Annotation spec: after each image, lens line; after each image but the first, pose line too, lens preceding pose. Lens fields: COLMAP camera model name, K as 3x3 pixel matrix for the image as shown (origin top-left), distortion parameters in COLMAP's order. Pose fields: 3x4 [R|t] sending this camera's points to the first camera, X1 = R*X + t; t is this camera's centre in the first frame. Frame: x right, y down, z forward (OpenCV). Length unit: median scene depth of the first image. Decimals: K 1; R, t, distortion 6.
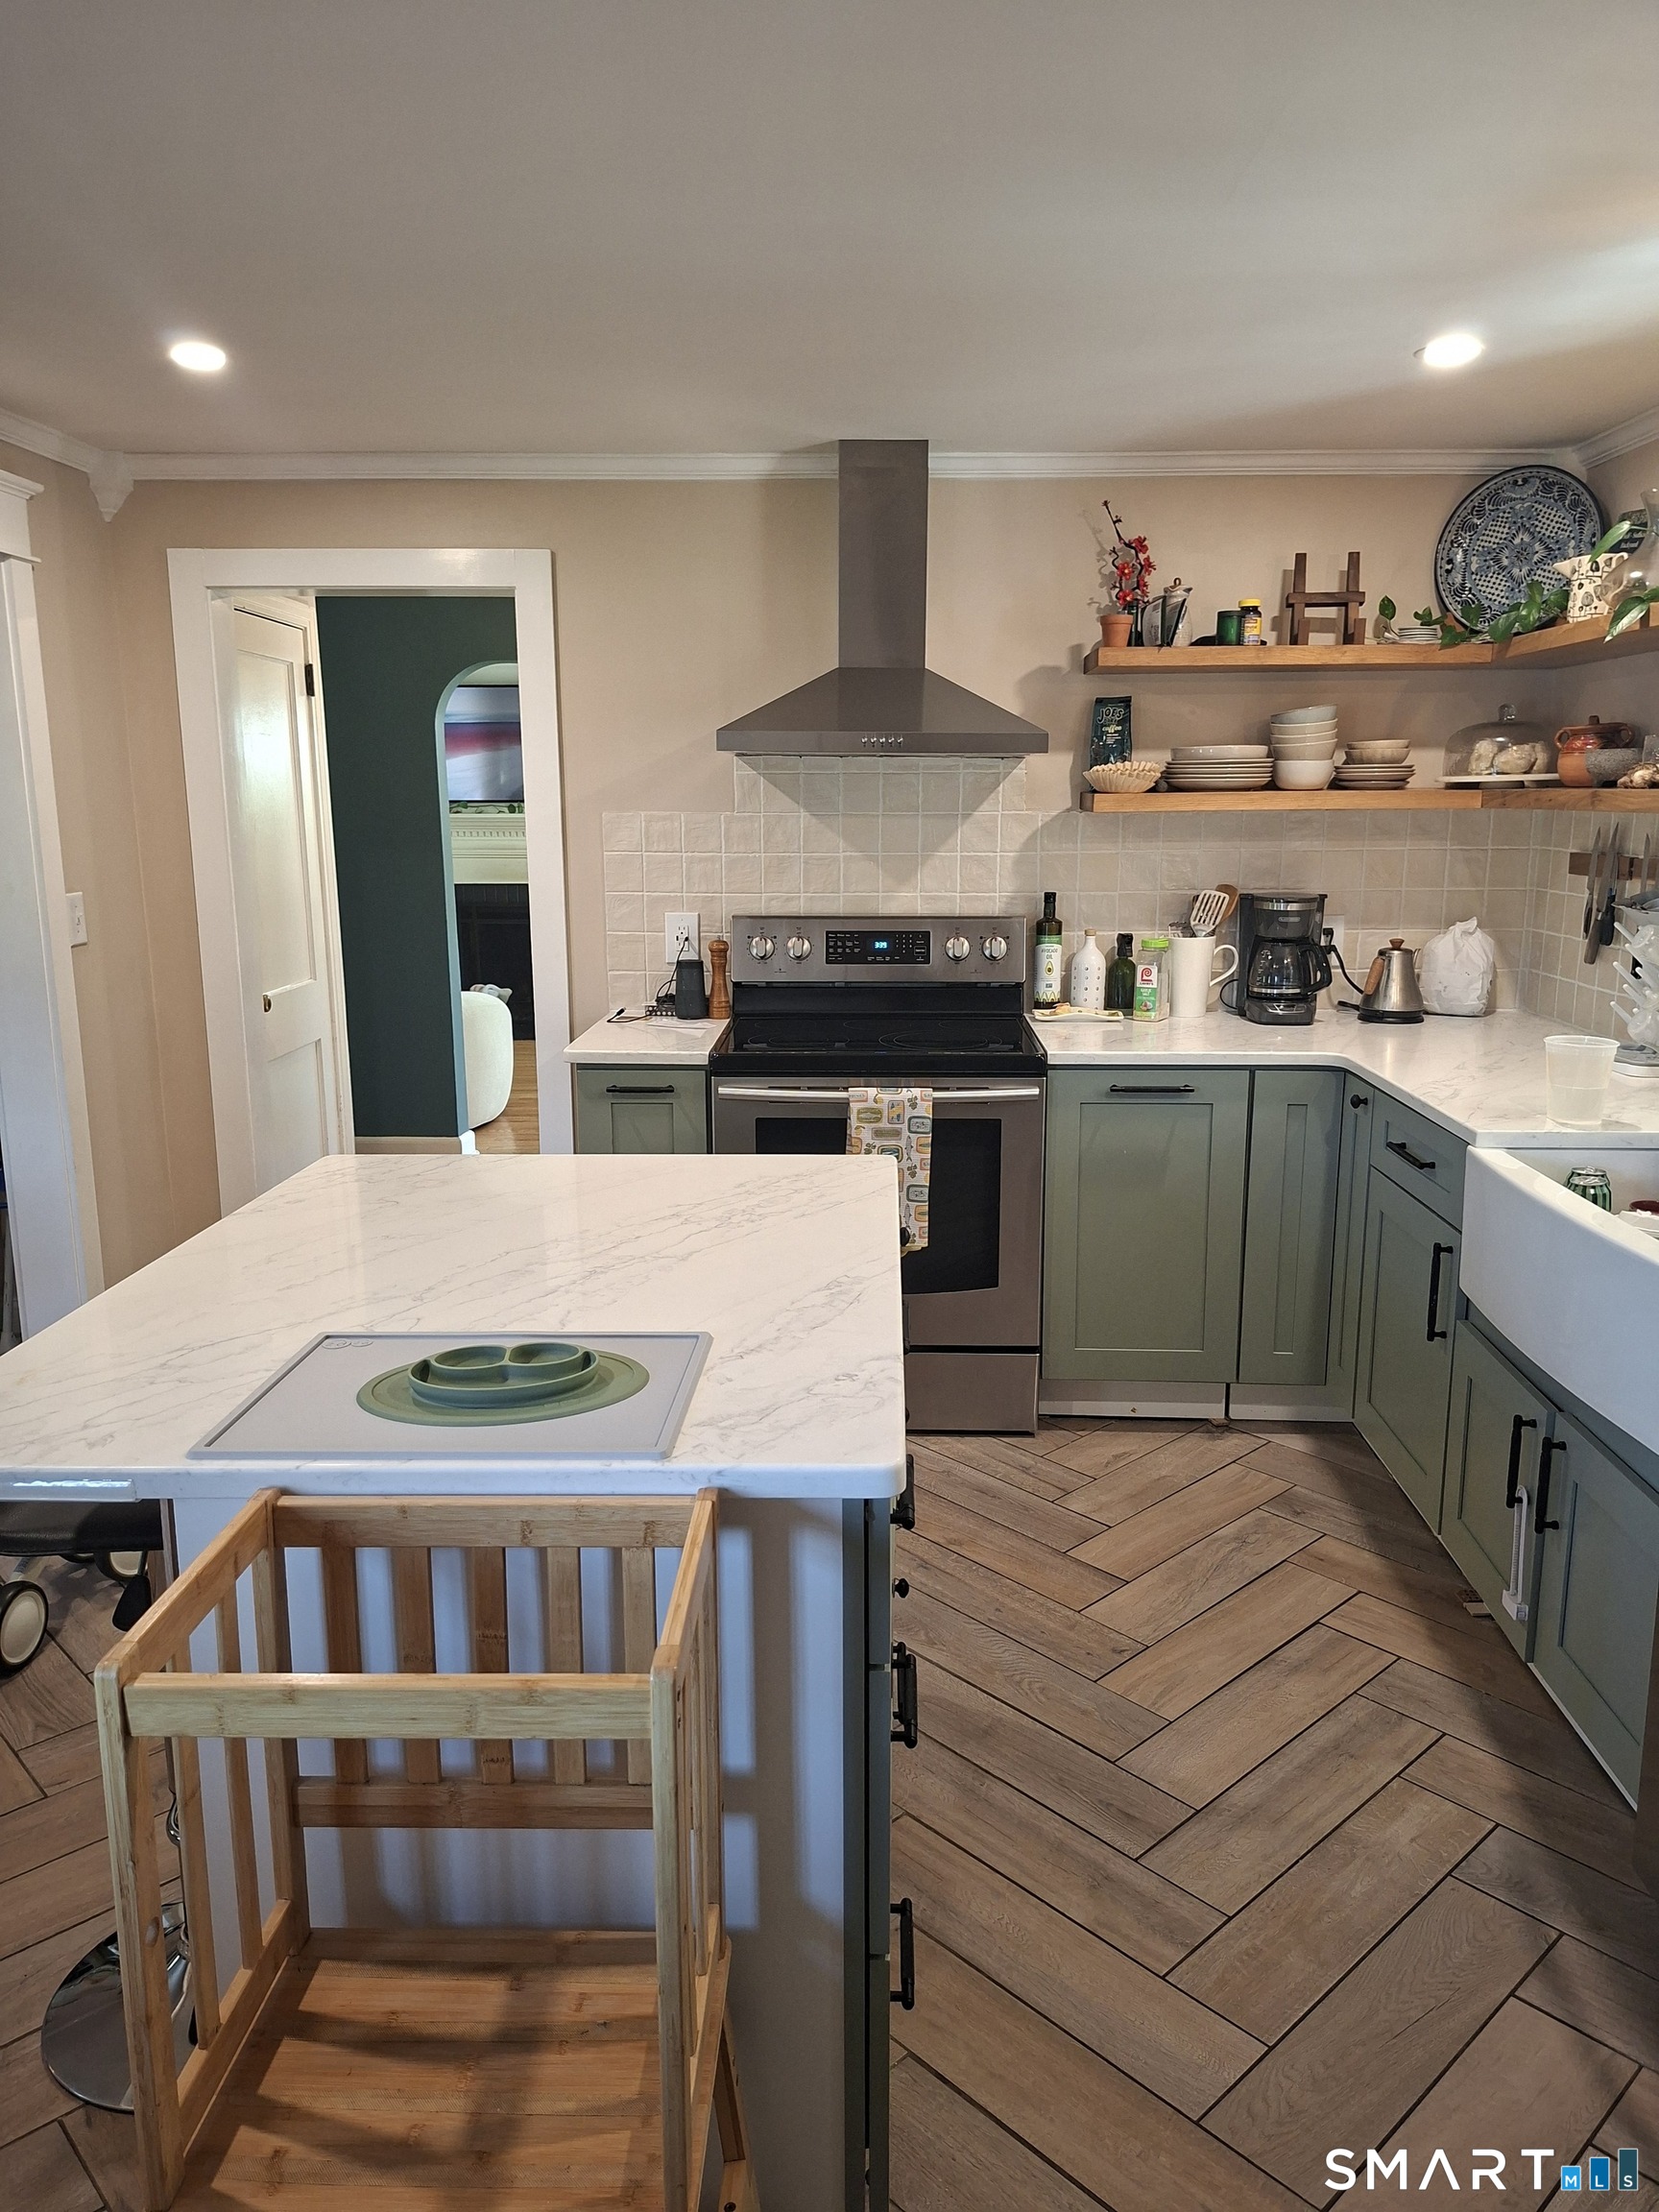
lens RADIAL K [[1488.9, 0, 829.5], [0, 1488.9, 1106.0], [0, 0, 1]] dist [0.067292, -0.090762]
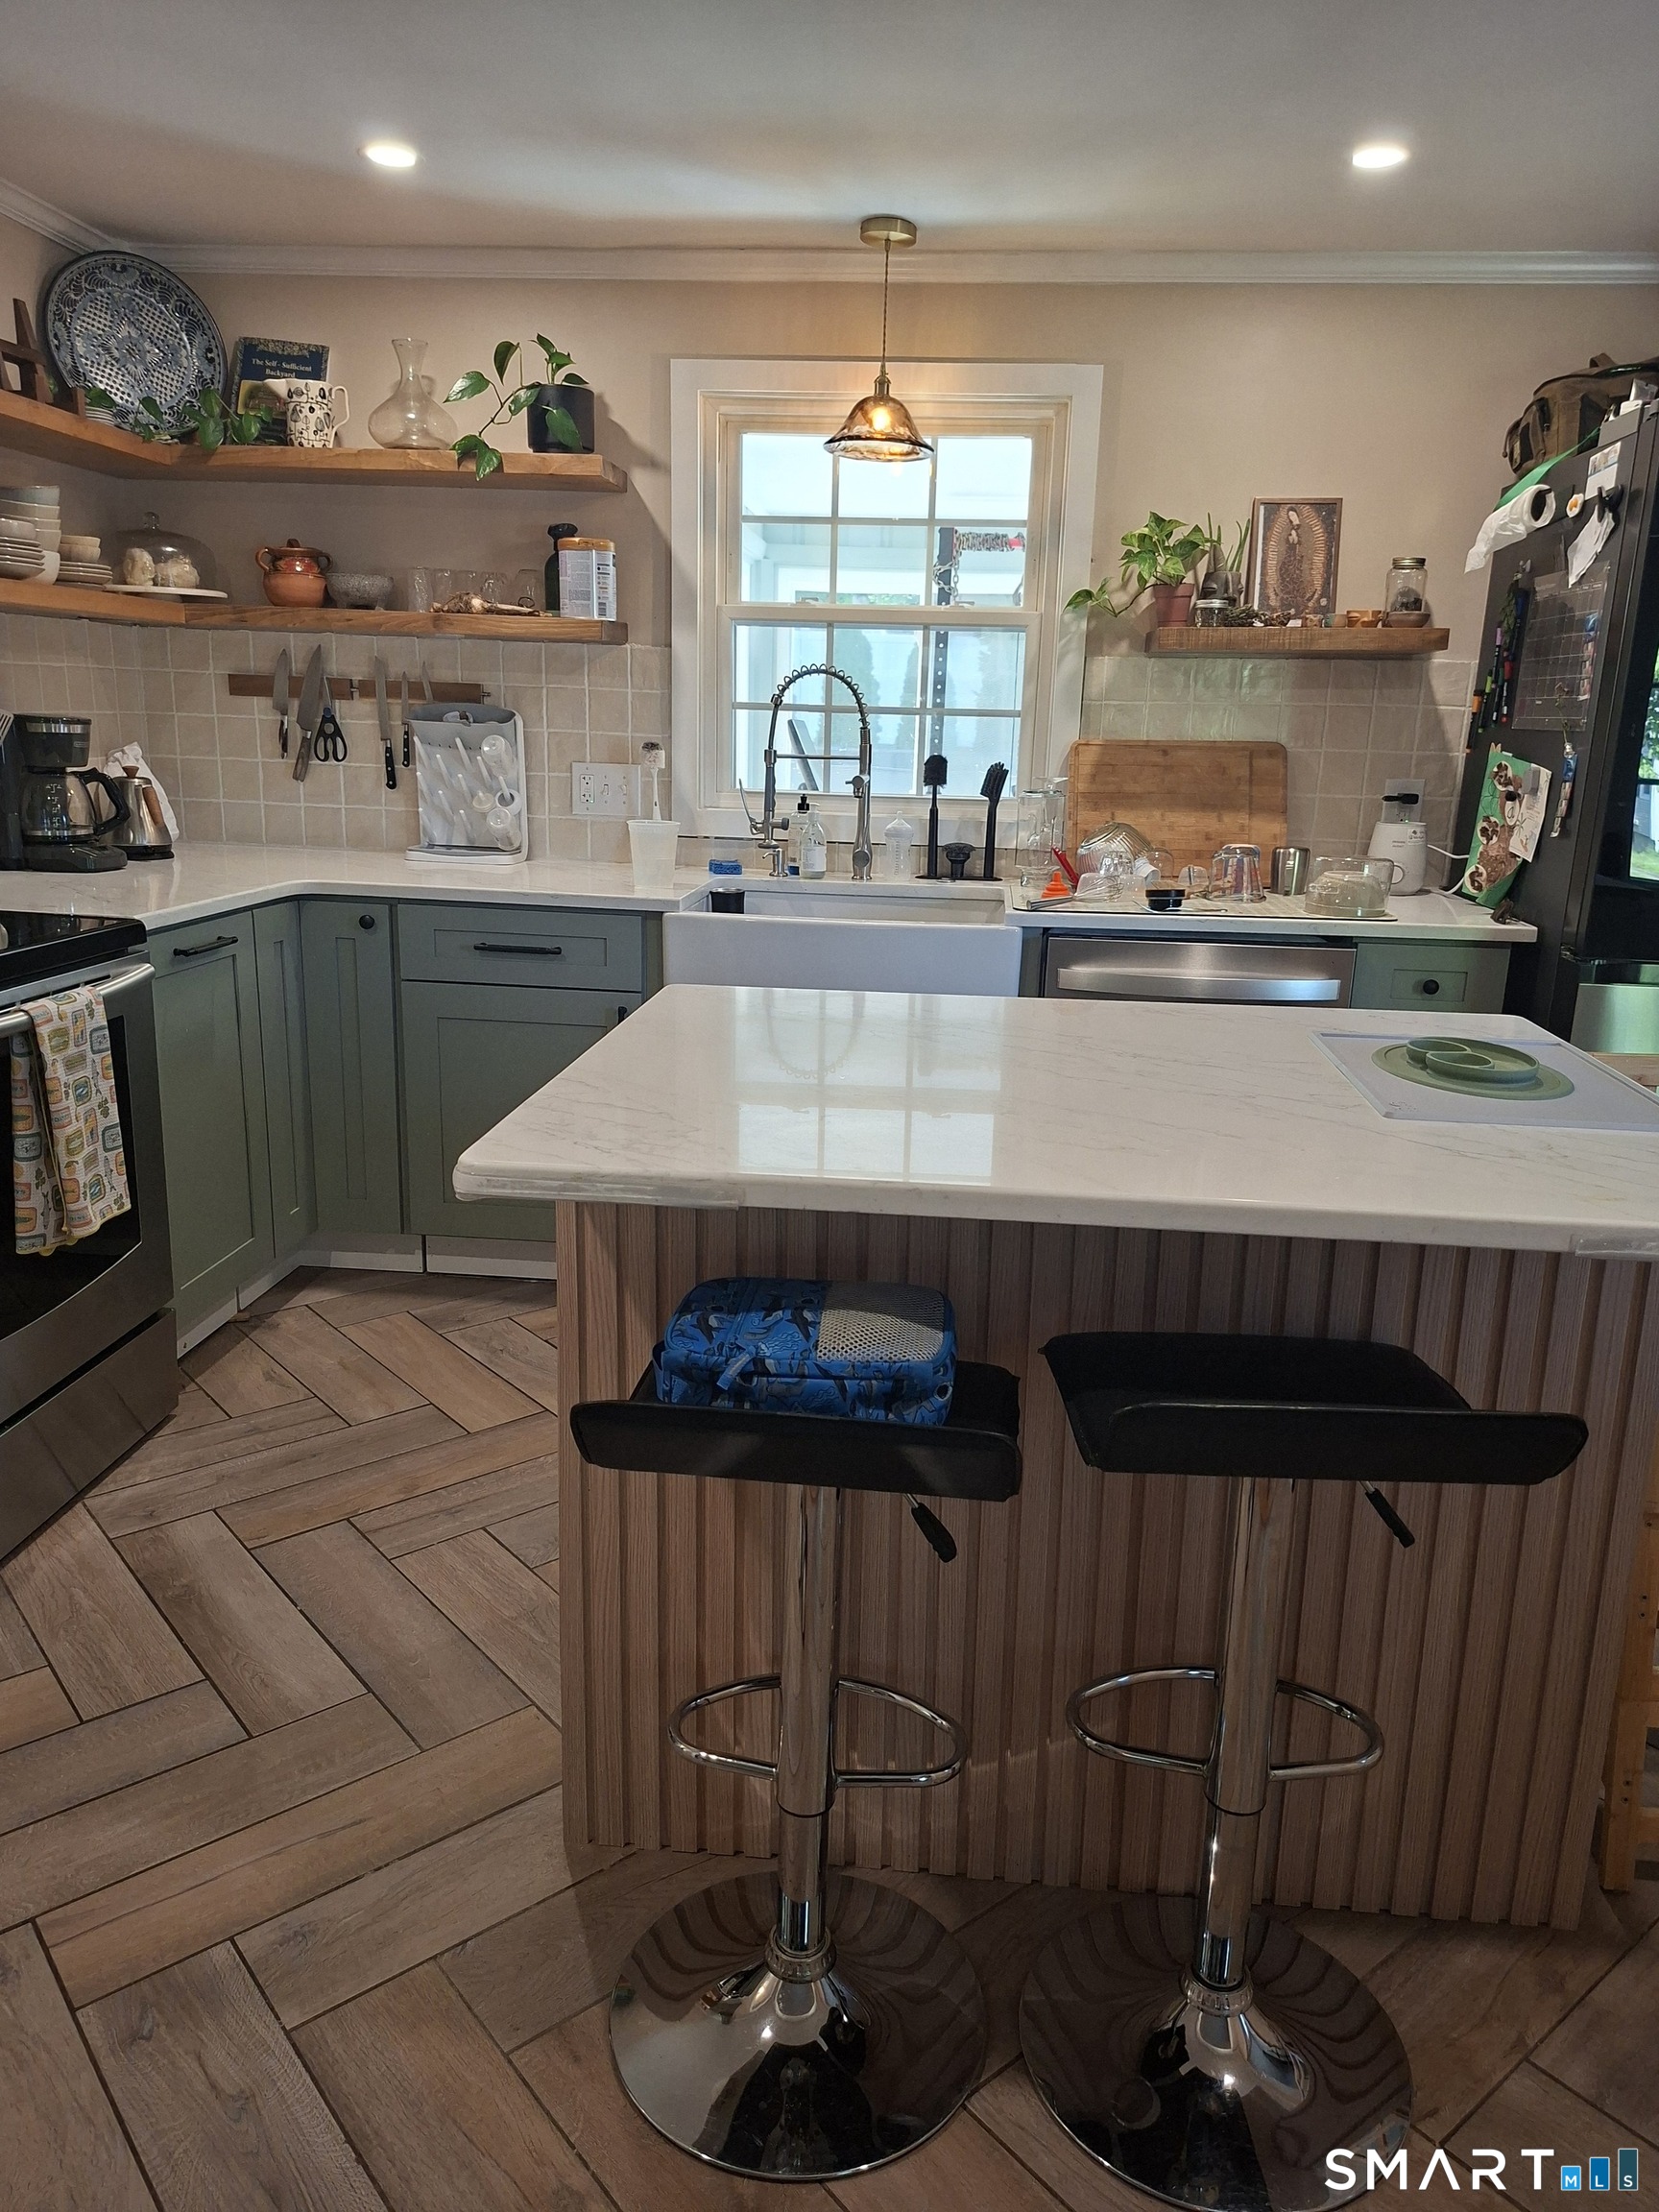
lens RADIAL K [[1522.9, 0, 829.5], [0, 1522.9, 1106.0], [0, 0, 1]] dist [0.126828, -0.177340]
pose [[0.064905, -0.241930, 0.968120, -0.849716], [0.164717, 0.959455, 0.228722, -0.091289], [-0.984203, 0.144621, 0.102124, 0.801203]]
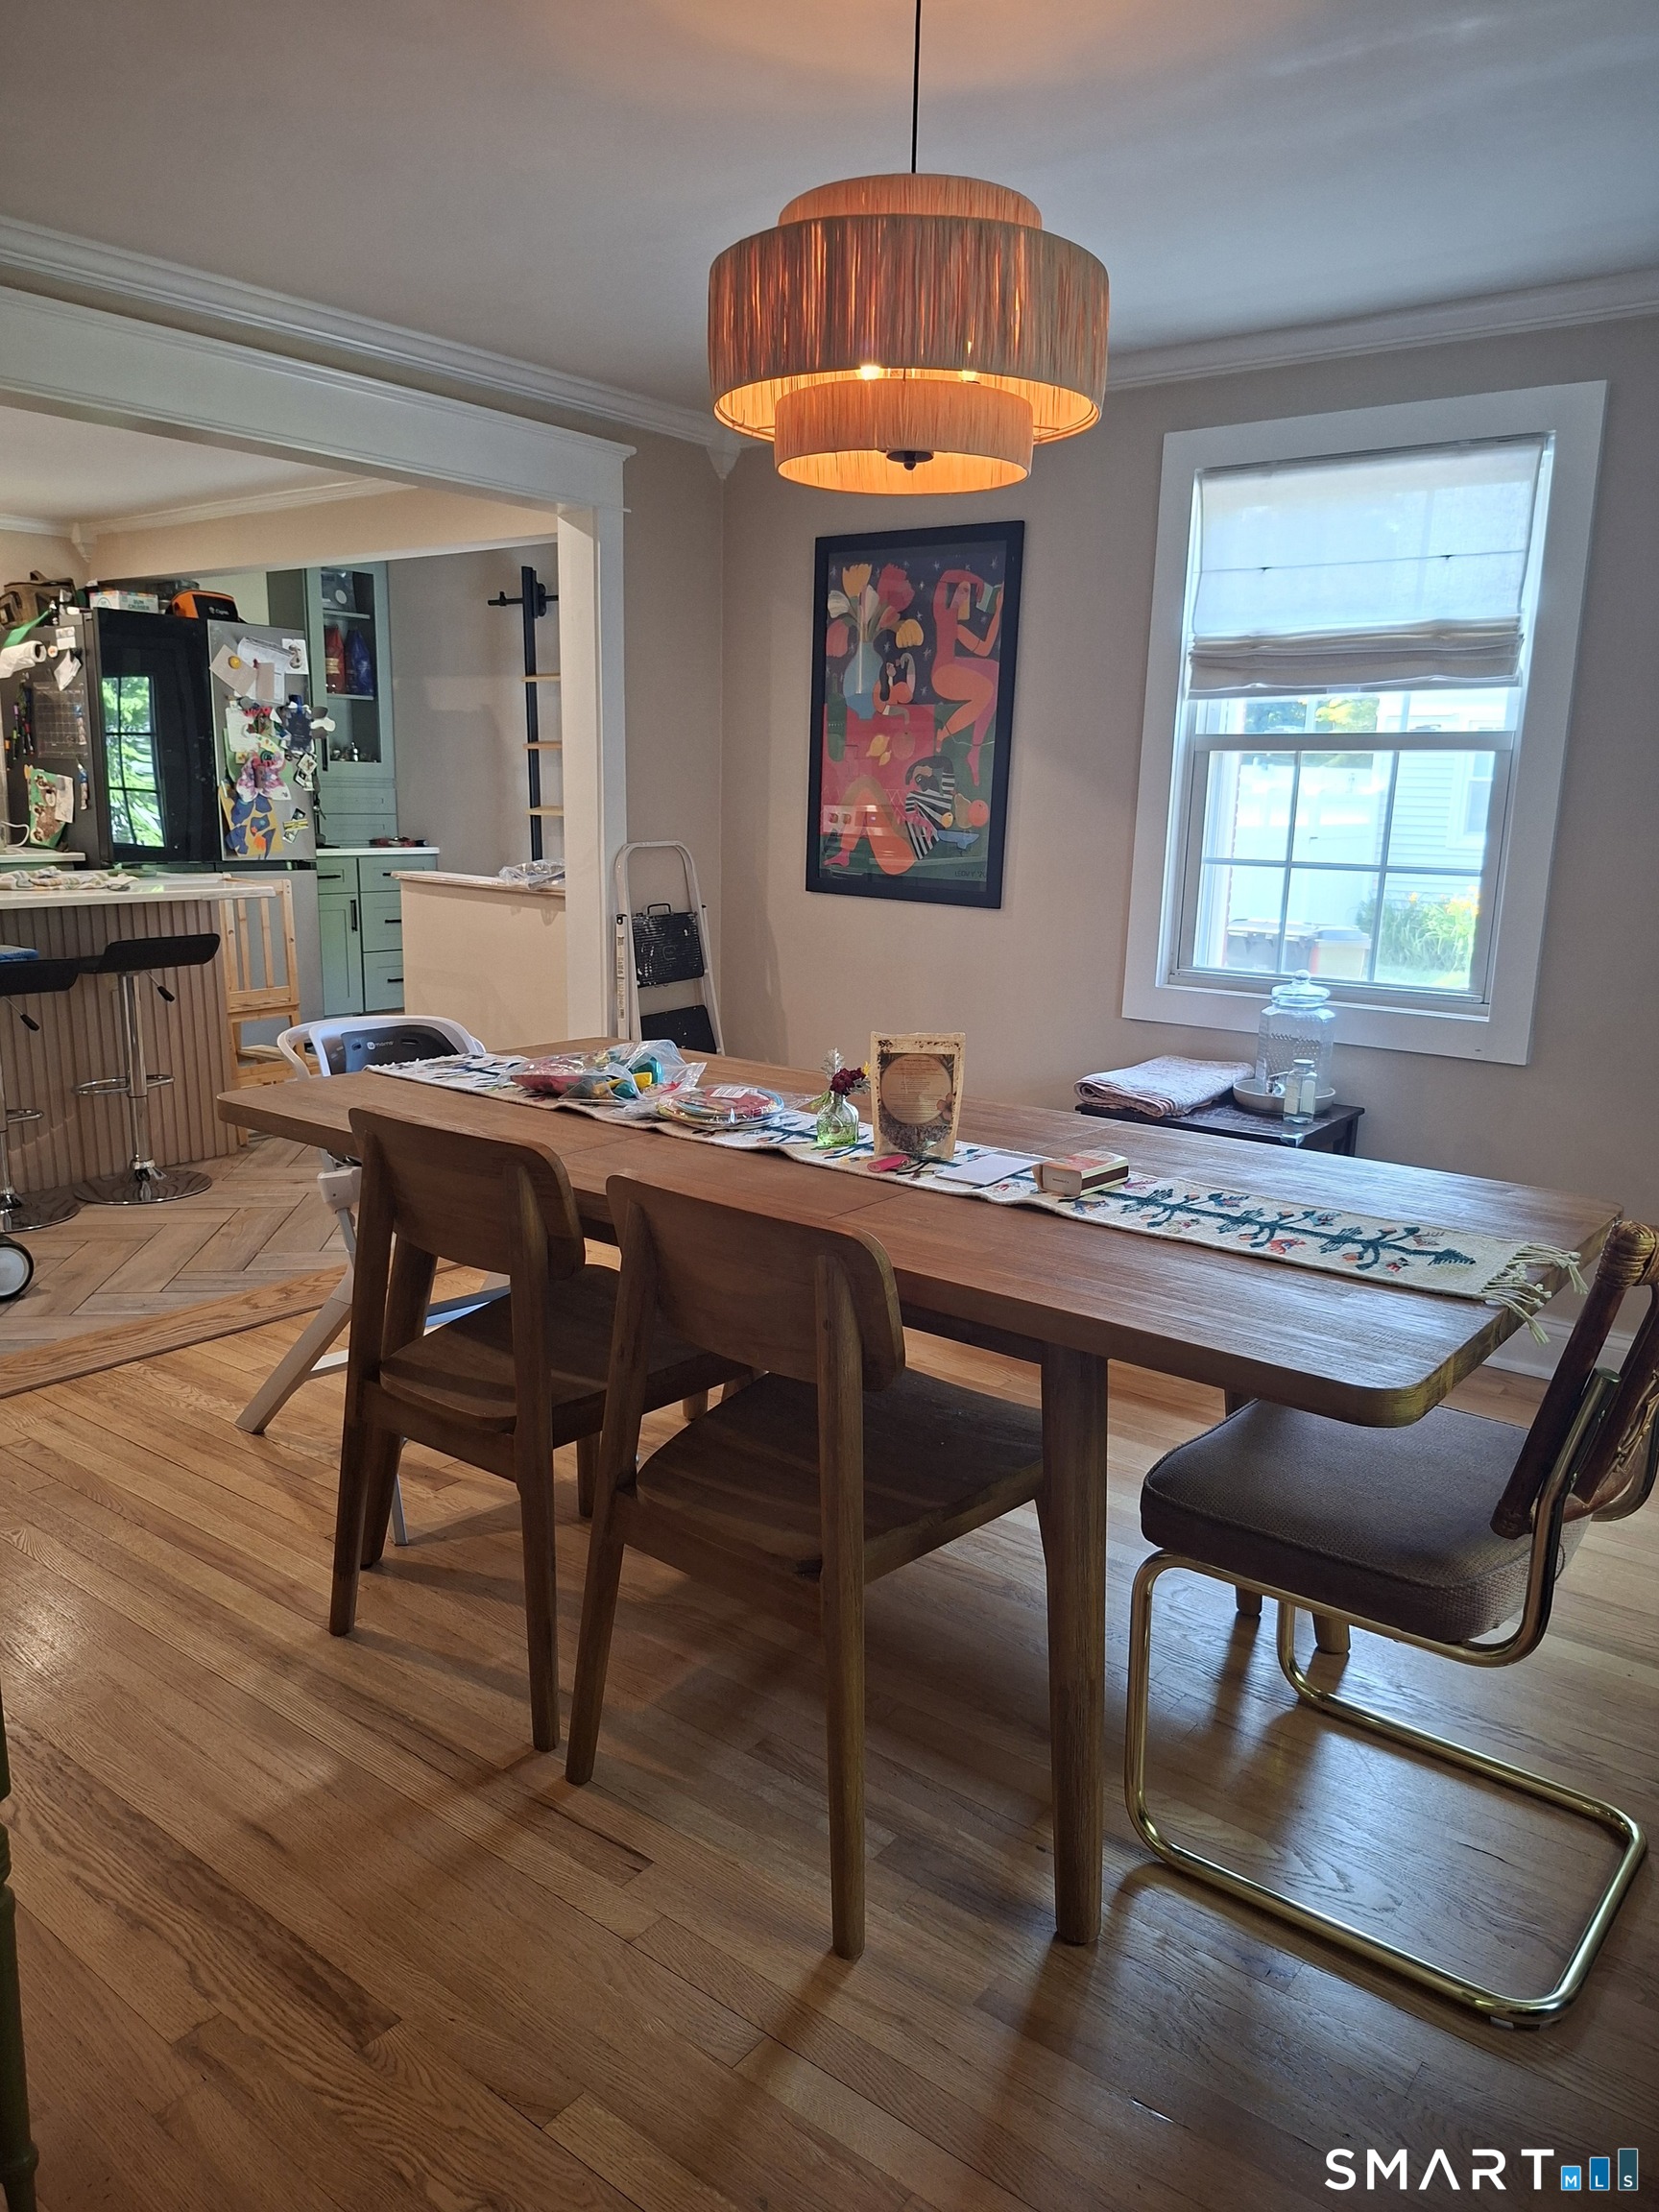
lens RADIAL K [[1545.8, 0, 829.5], [0, 1545.8, 1106.0], [0, 0, 1]] dist [0.115179, -0.168489]
pose [[-0.799707, -0.131685, 0.585771, -2.129434], [0.100187, 0.932701, 0.346455, -0.238119], [-0.591973, 0.335749, -0.732694, 1.661405]]
